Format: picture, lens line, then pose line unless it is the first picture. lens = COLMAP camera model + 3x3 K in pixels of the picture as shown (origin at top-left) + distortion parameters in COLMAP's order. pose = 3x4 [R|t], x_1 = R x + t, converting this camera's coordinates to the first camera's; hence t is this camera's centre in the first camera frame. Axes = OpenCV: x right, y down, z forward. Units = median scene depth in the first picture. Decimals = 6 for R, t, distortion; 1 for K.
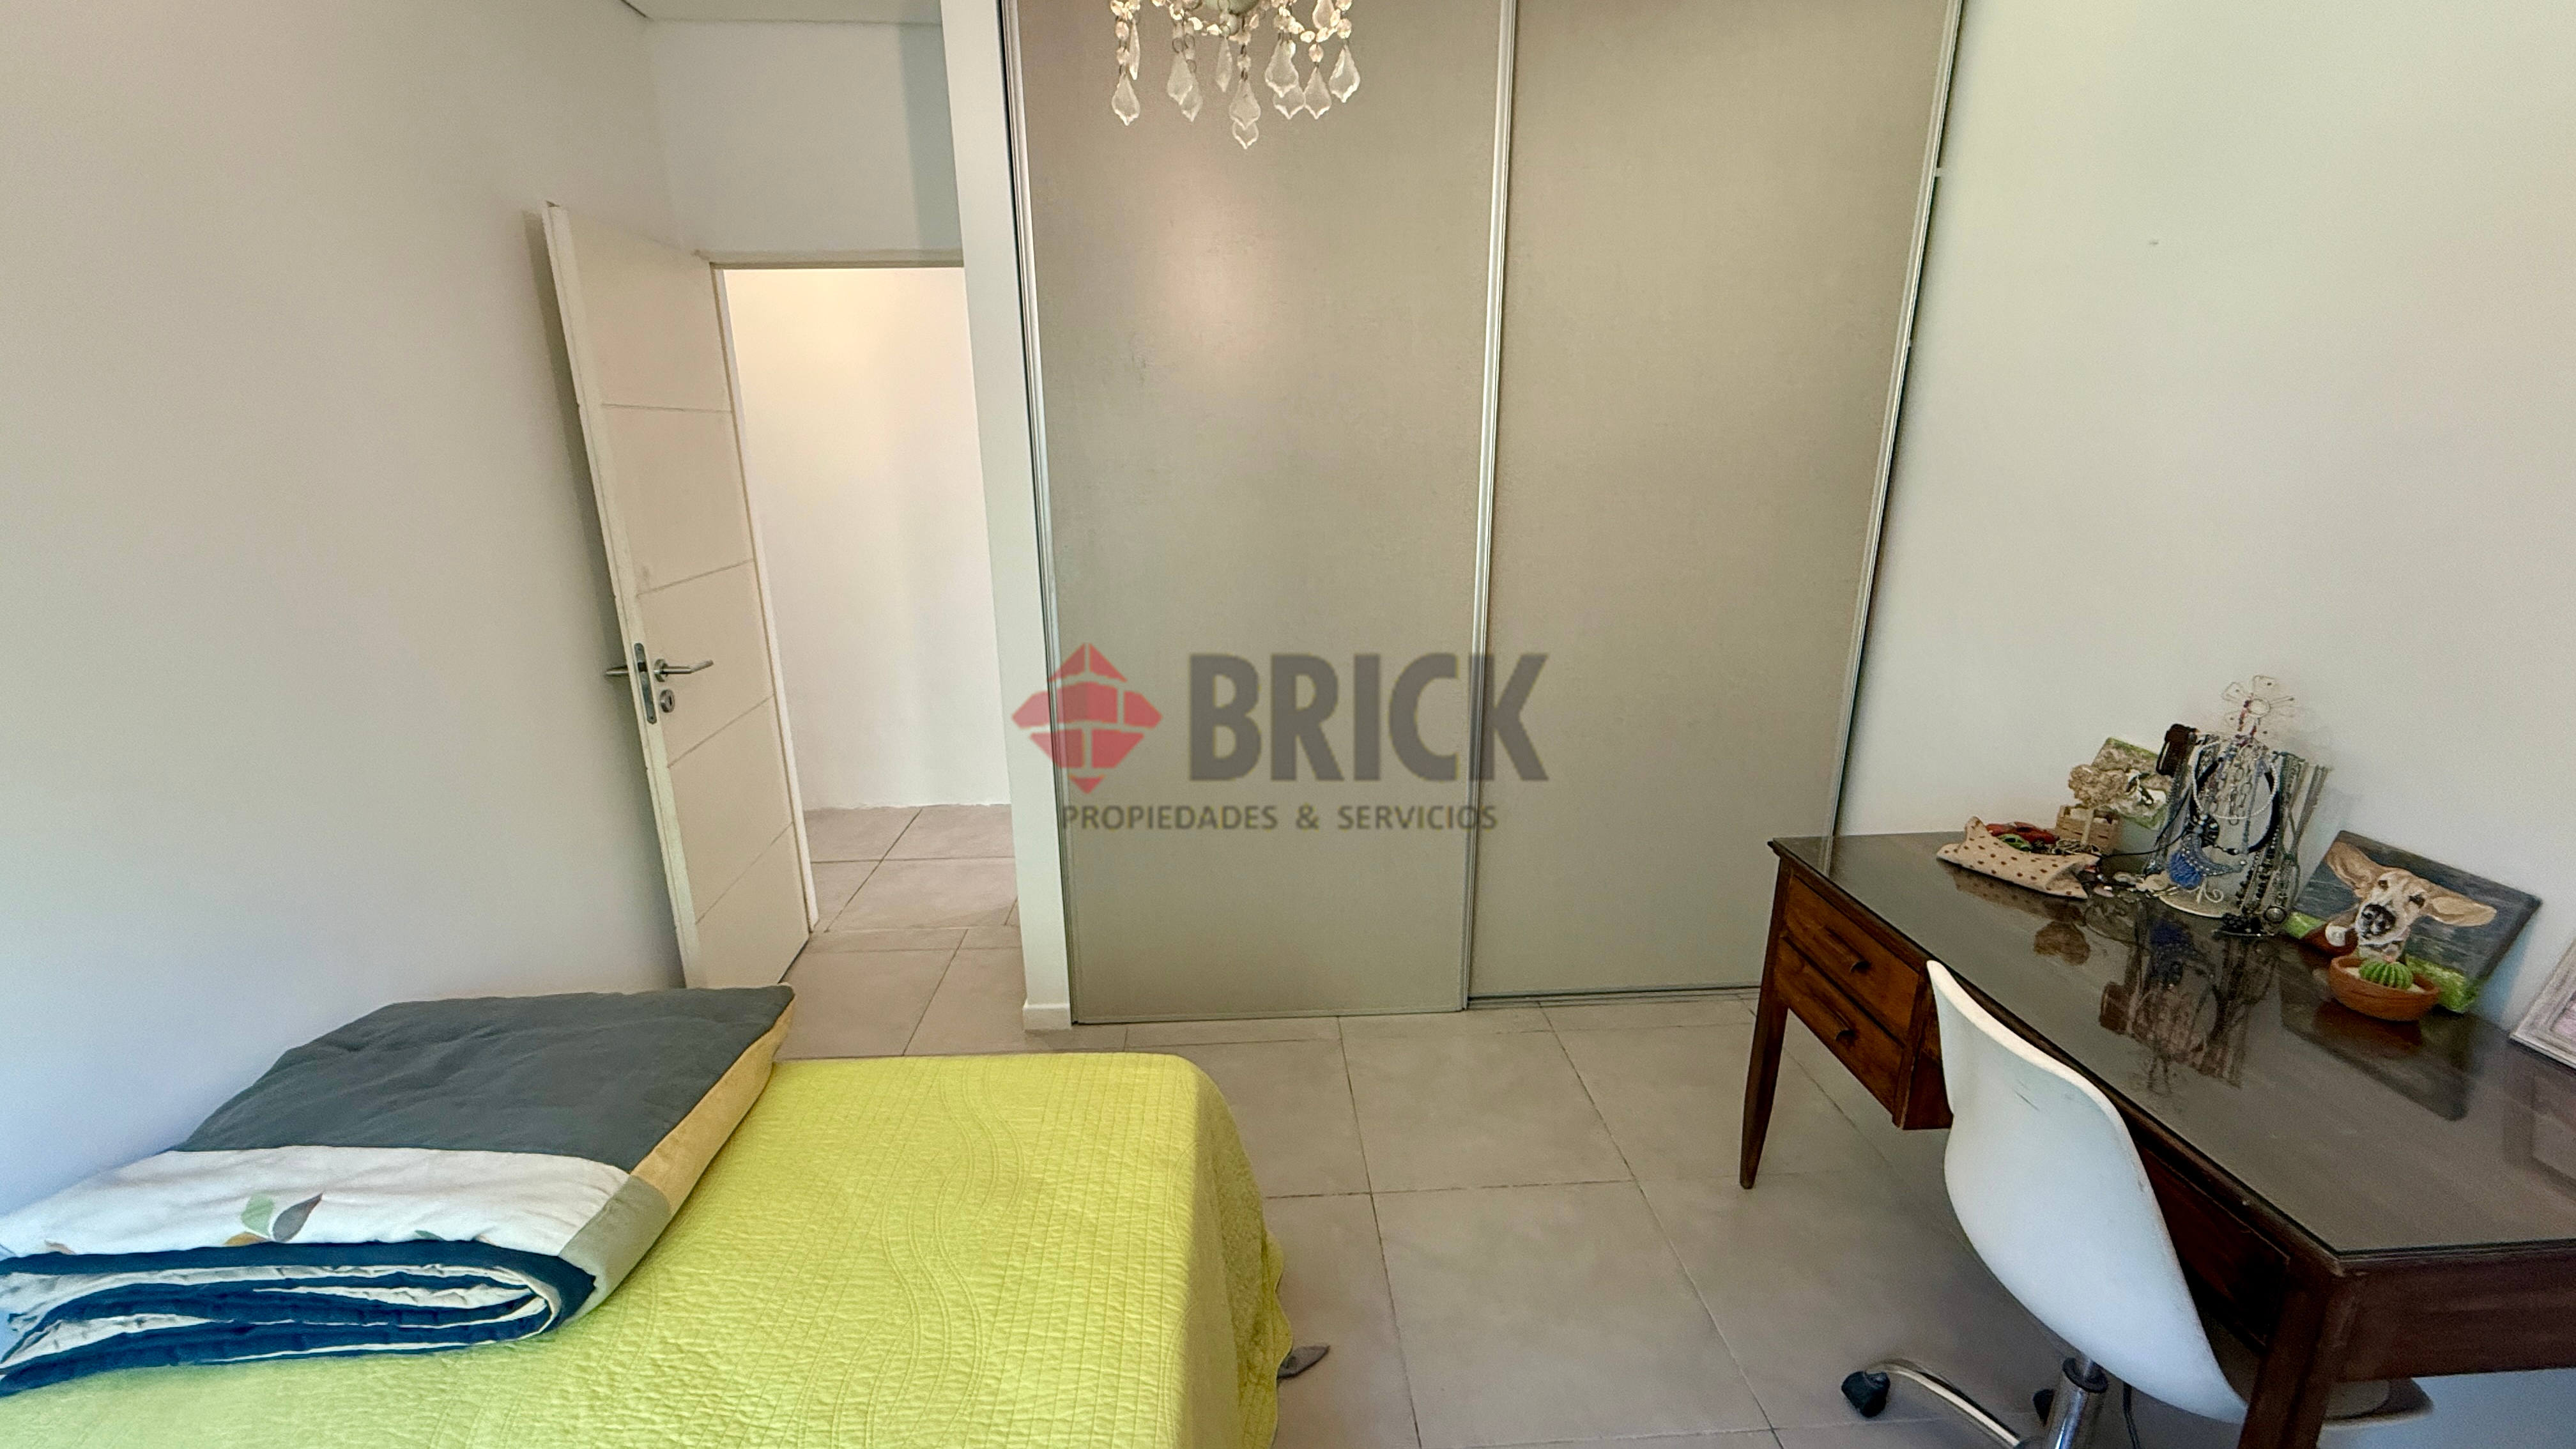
lens RADIAL K [[1029.7, 0, 1288.0], [0, 1029.7, 724.5], [0, 0, 1]] dist [-0.000360, 0.000028]
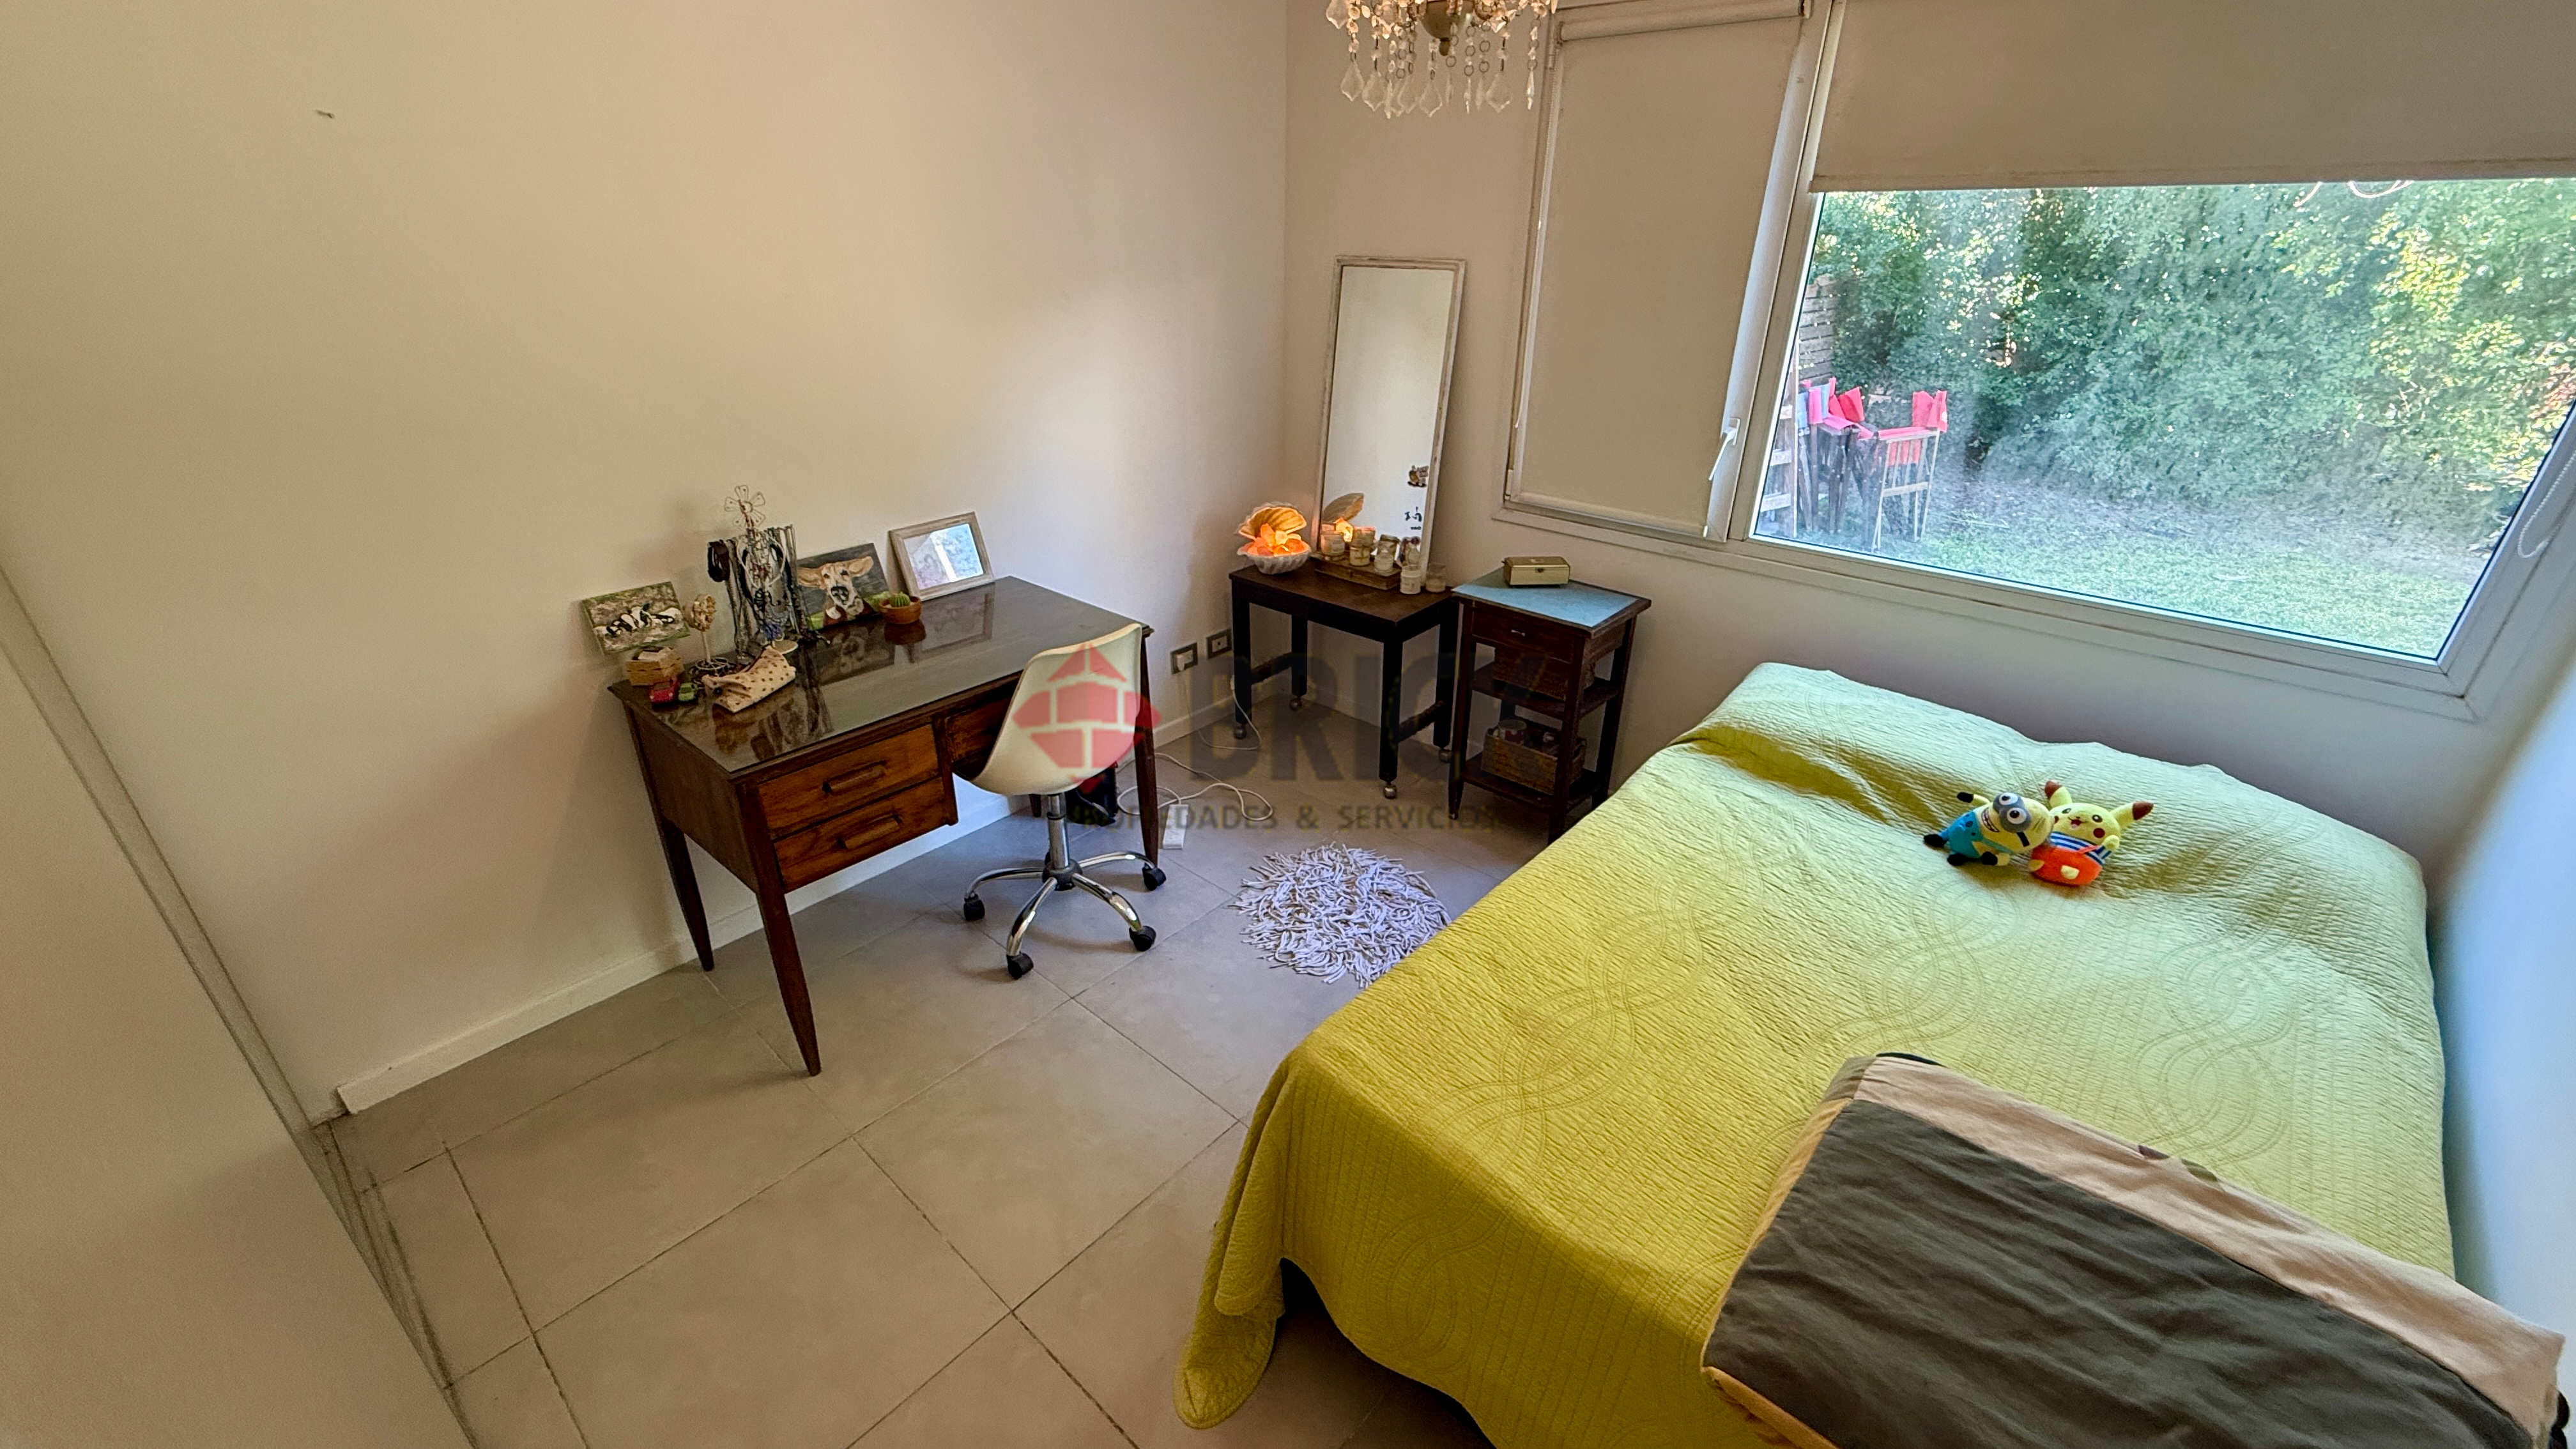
lens RADIAL K [[1028.9, 0, 1284.3], [0, 1028.9, 725.1], [0, 0, 1]] dist [0.000130, 0.000499]
pose [[-0.704933, -0.309389, 0.638238, -0.673642], [0.194780, 0.780807, 0.593634, -0.533406], [-0.682004, 0.542788, -0.490154, 1.471587]]
